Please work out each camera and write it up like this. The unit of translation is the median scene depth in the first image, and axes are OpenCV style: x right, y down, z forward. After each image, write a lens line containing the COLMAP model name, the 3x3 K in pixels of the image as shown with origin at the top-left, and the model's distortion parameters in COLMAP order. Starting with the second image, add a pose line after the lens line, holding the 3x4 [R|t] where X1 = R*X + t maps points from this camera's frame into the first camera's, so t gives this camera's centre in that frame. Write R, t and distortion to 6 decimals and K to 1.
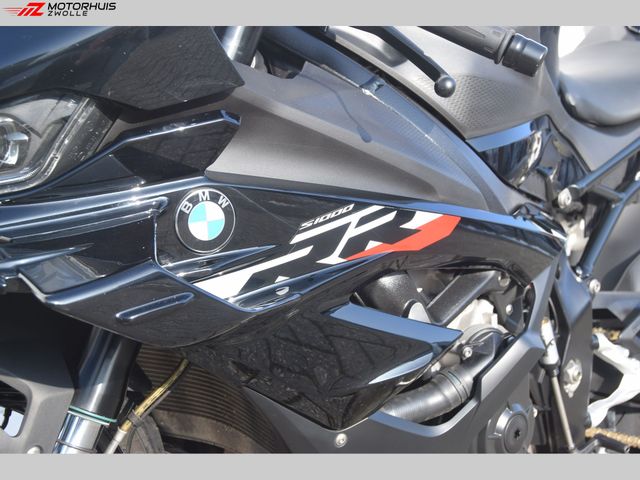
lens RADIAL K [[1119.4, 0, 321.0], [0, 1119.4, 240.0], [0, 0, 1]] dist [0.256356, 0.000000]
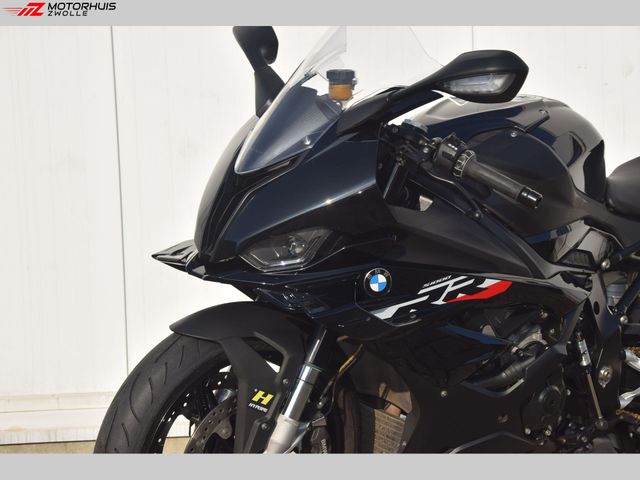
lens RADIAL K [[1427.9, 0, 348.4], [0, 1427.9, 252.7], [0, 0, 1]] dist [0.304226, 0.000000]
pose [[0.988797, 0.045877, -0.142044, 0.201442], [-0.043615, 0.998868, 0.018998, -0.108716], [0.142755, -0.012590, 0.989678, -1.520840]]
